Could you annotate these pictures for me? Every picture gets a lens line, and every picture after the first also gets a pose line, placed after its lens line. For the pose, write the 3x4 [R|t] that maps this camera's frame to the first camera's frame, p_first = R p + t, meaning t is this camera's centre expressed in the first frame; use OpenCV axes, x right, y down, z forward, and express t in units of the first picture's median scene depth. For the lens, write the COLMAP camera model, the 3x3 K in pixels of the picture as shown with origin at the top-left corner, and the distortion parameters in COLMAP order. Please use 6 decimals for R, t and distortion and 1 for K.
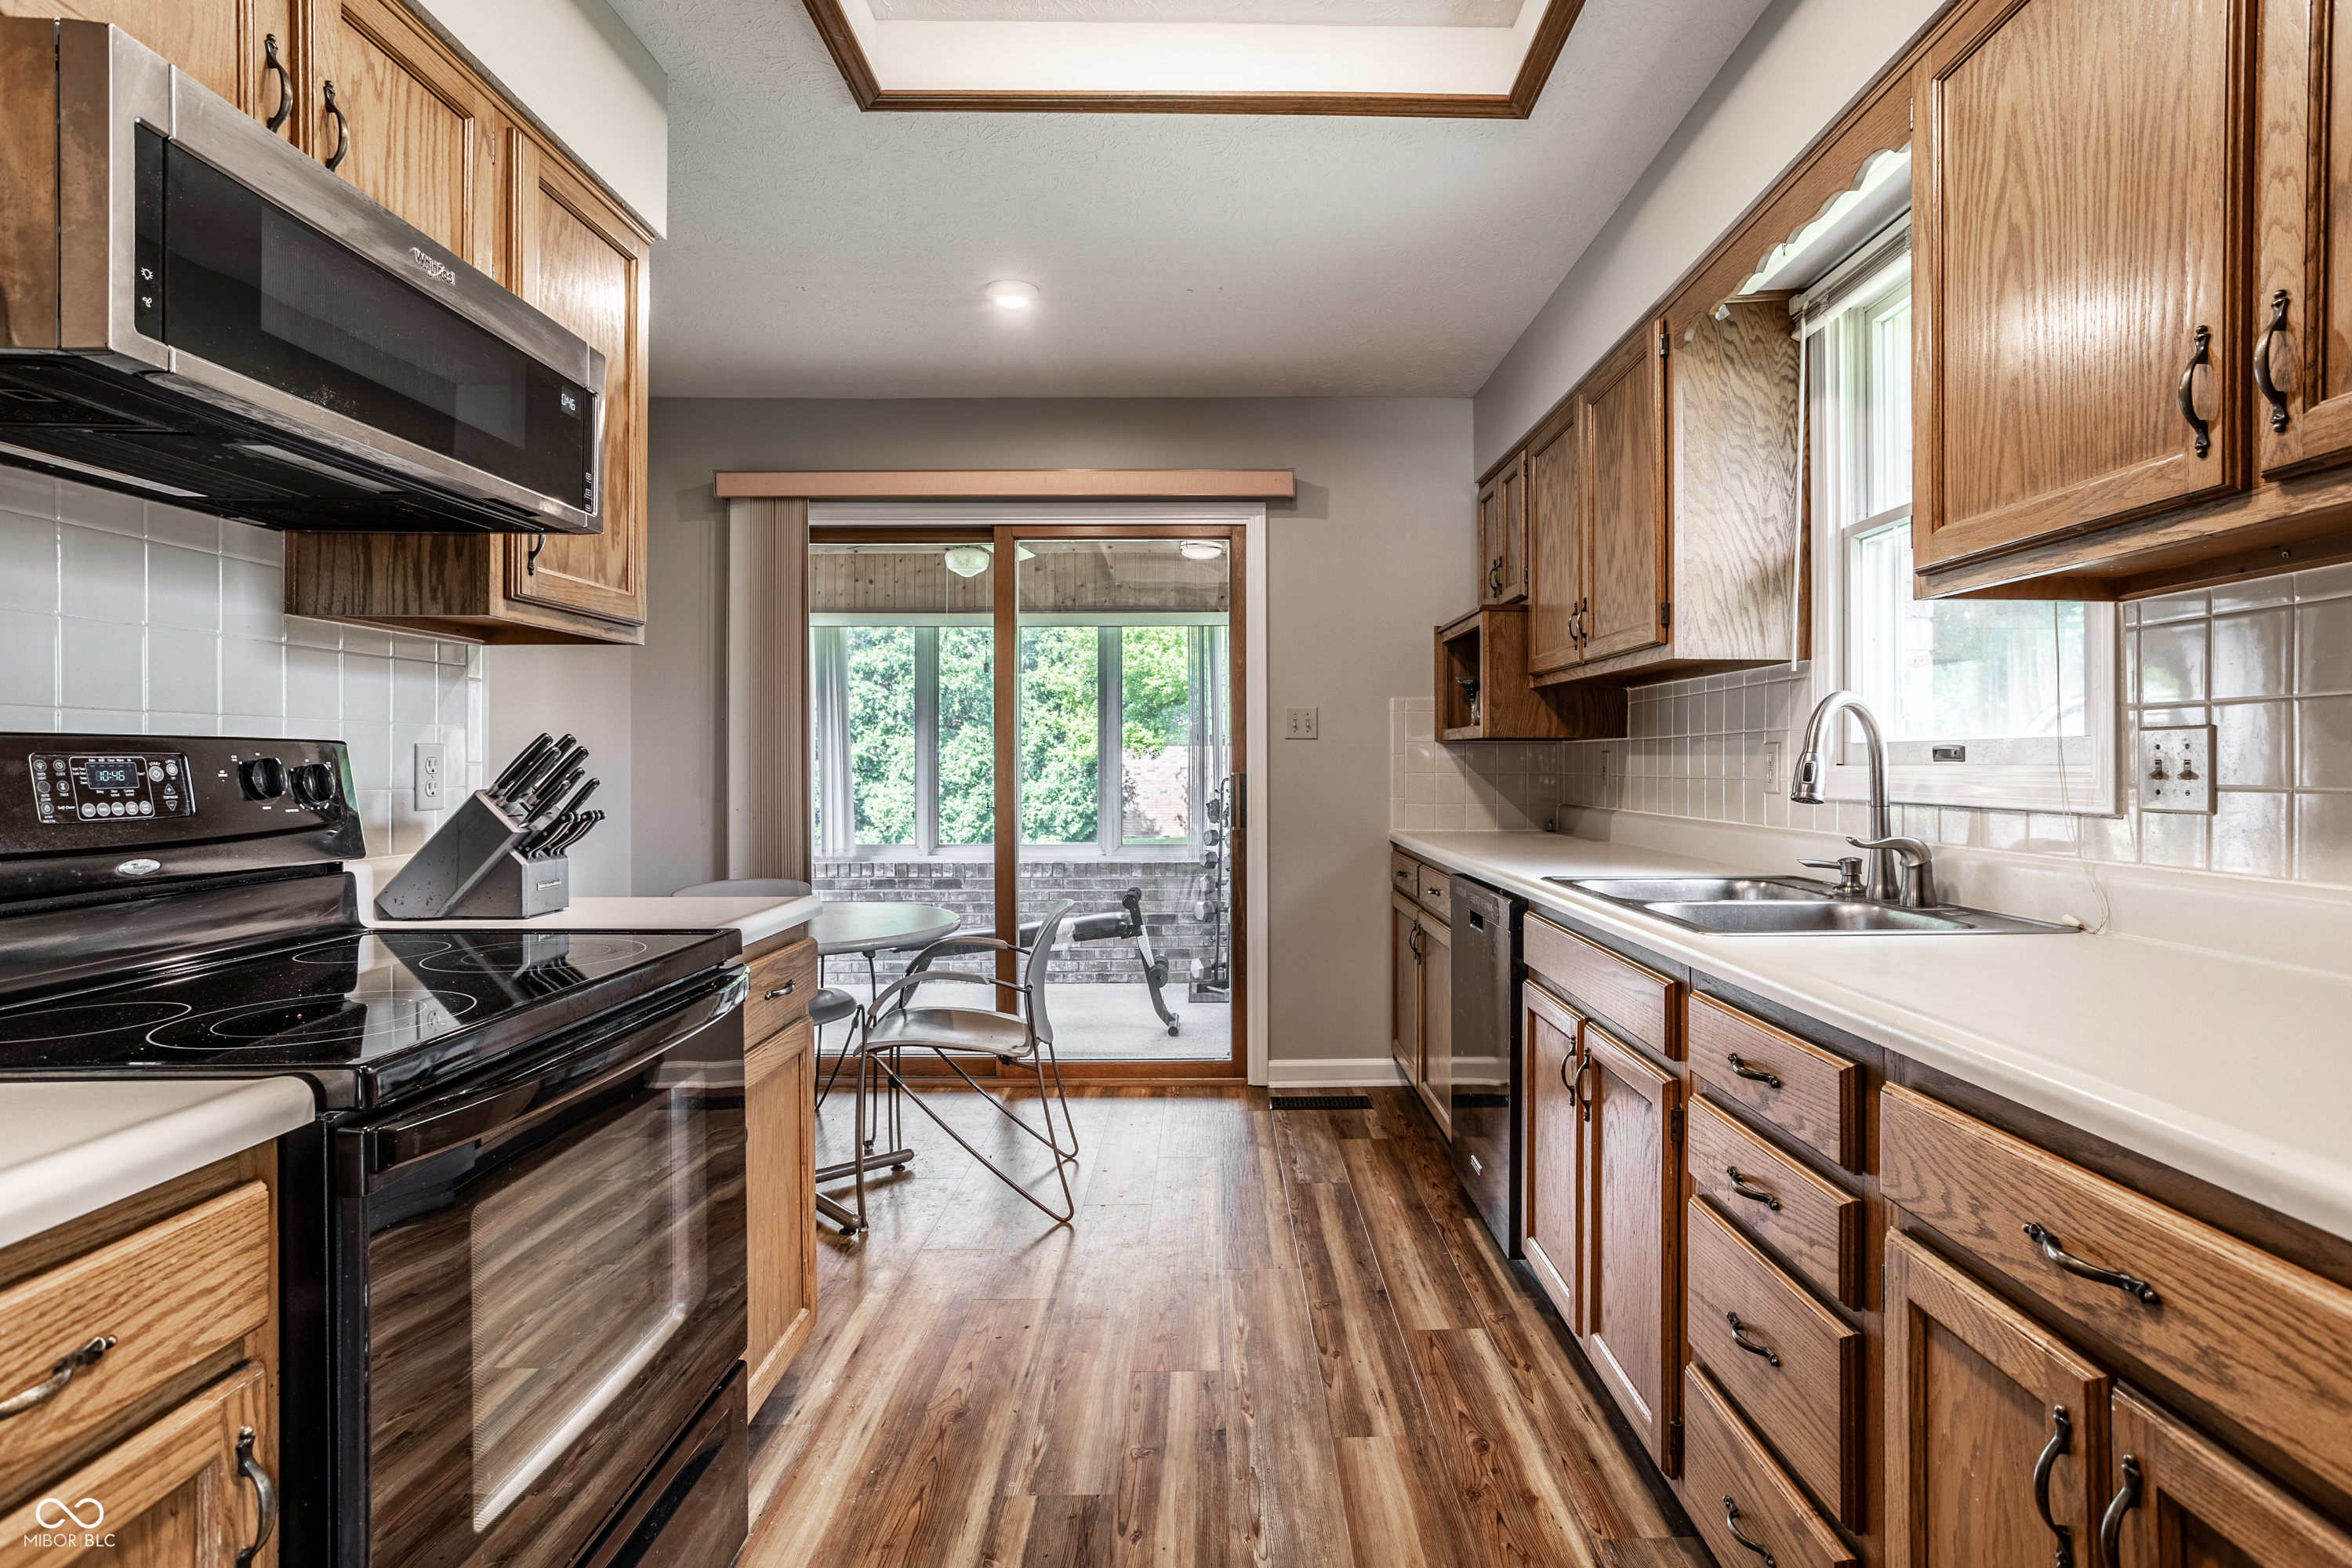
lens RADIAL K [[1190.7, 0, 1183.9], [0, 1190.7, 754.5], [0, 0, 1]] dist [-0.065902, 0.039137]
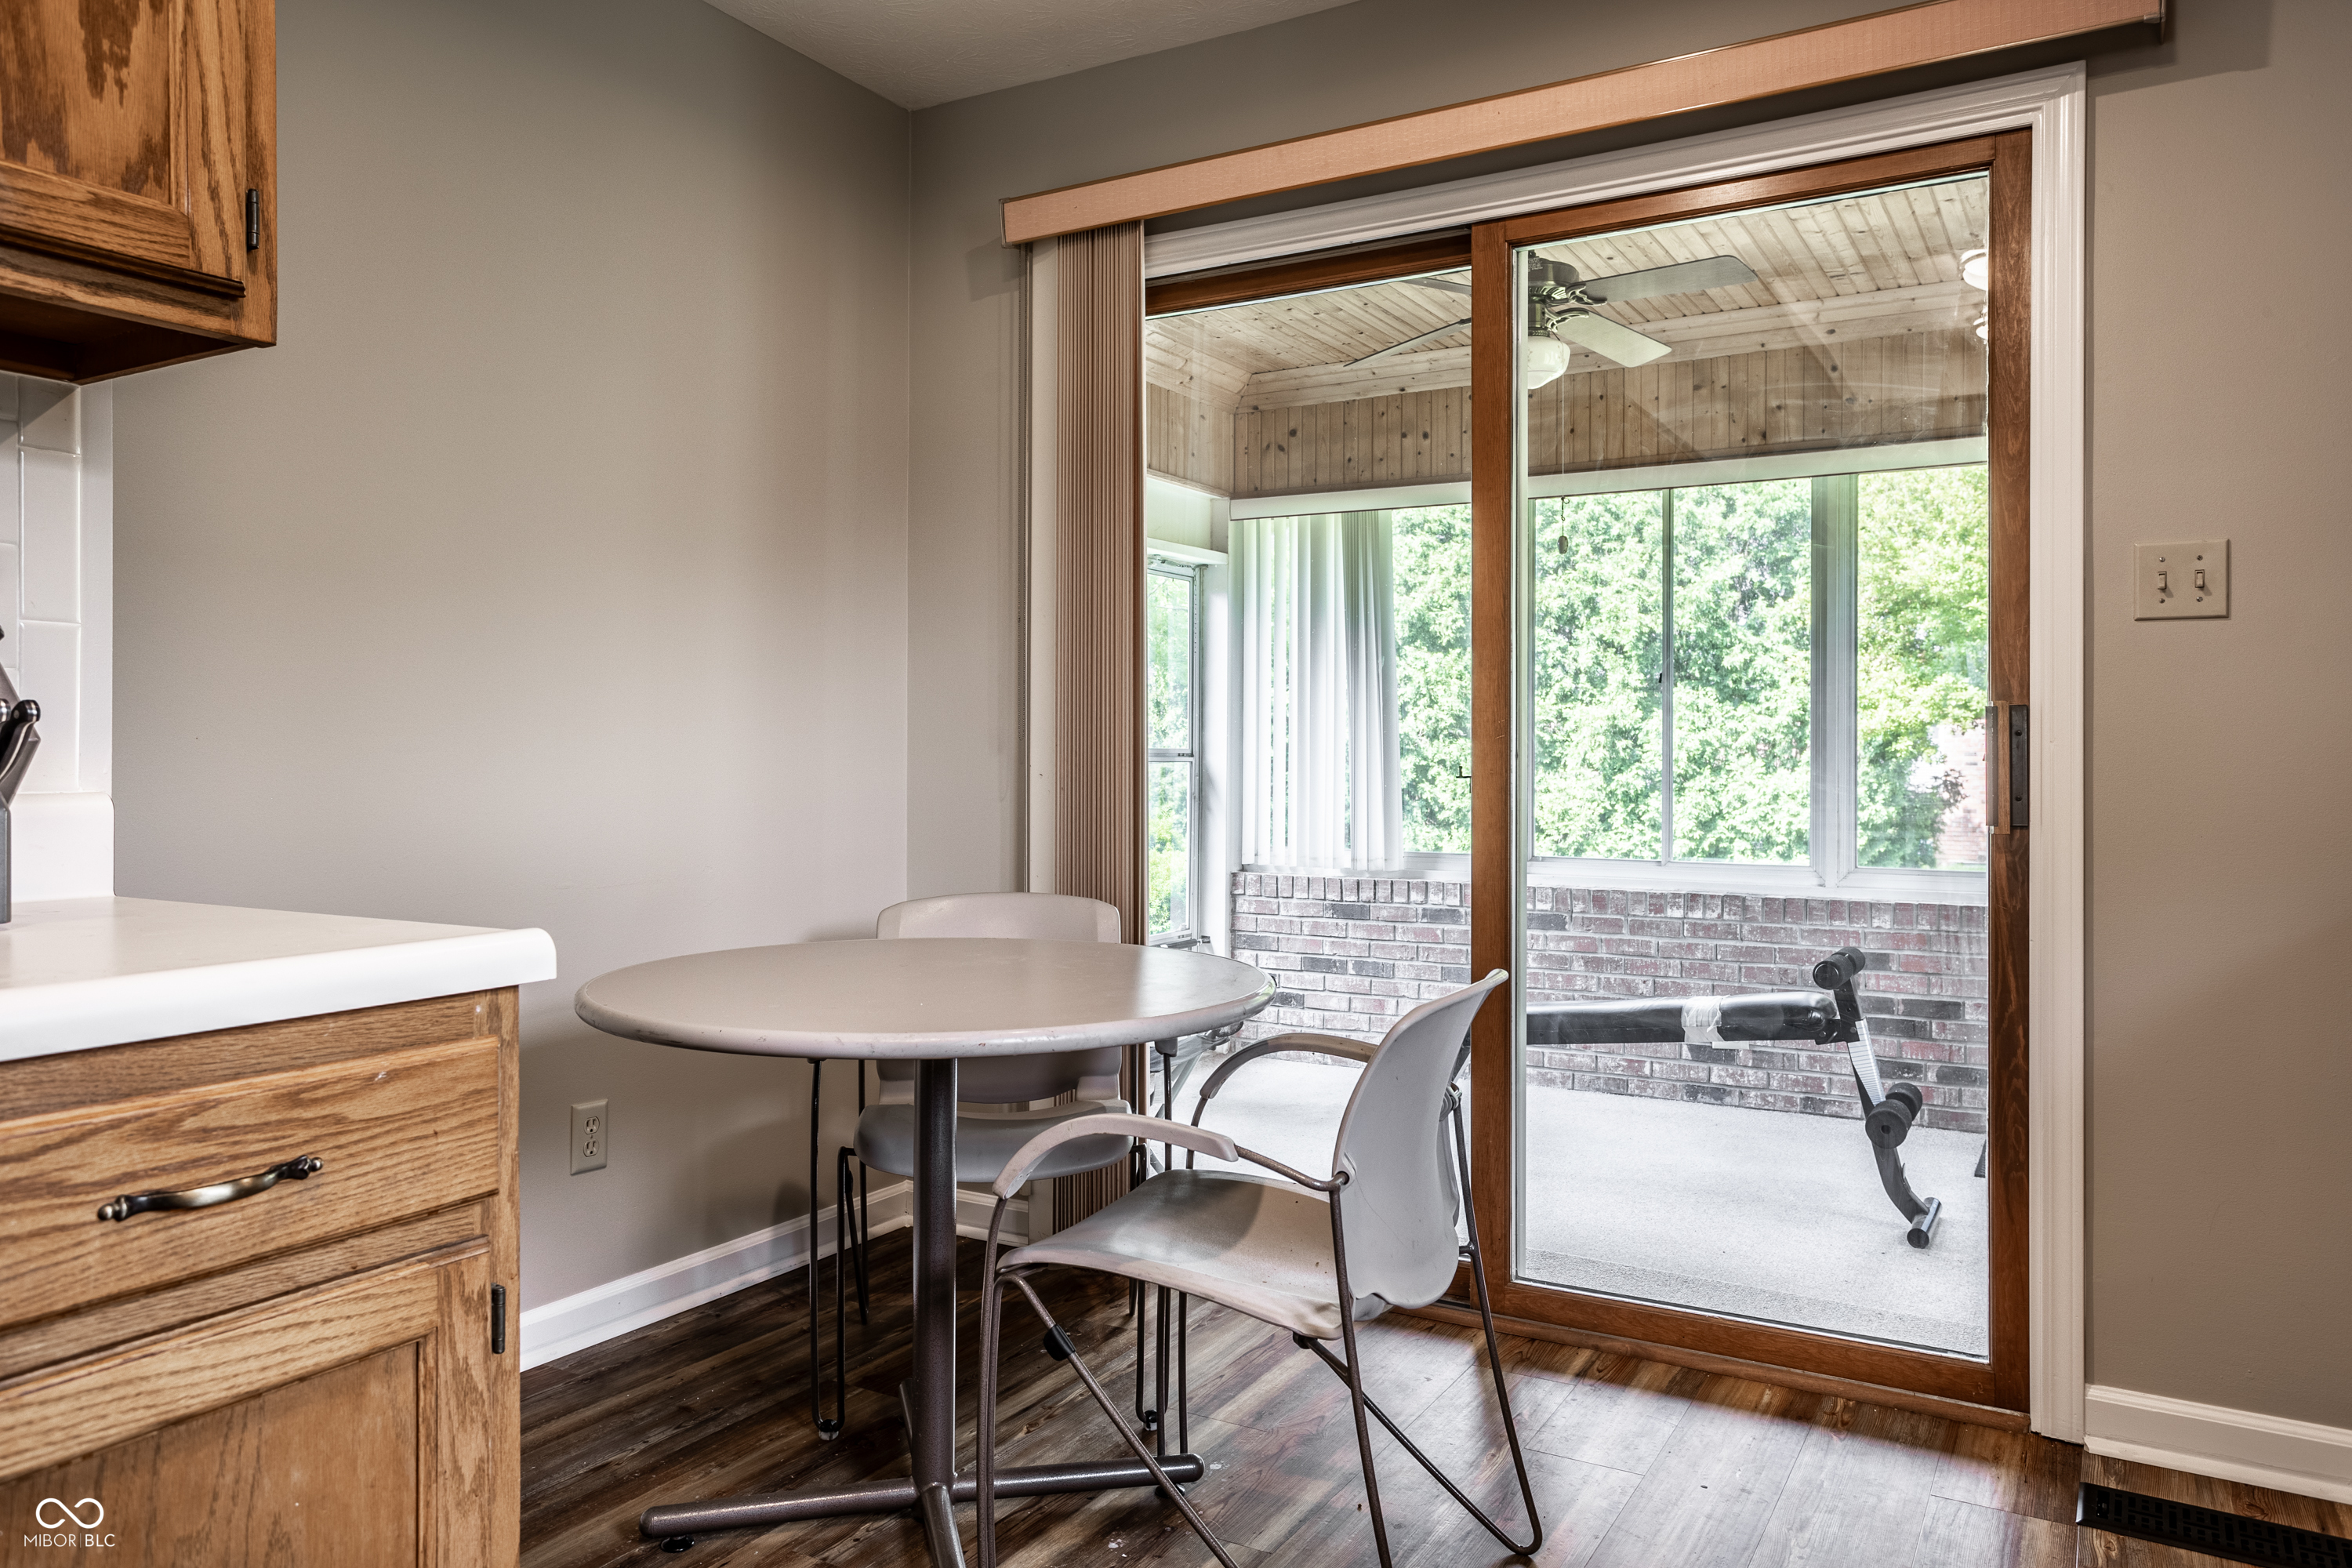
lens RADIAL K [[1627.1, 0, 1180.1], [0, 1627.1, 751.2], [0, 0, 1]] dist [0.052674, 0.000090]
pose [[0.877612, 0.003078, -0.479362, 0.049163], [0.000547, 0.999972, 0.007423, 0.019527], [0.479372, -0.006776, 0.877586, 0.223799]]
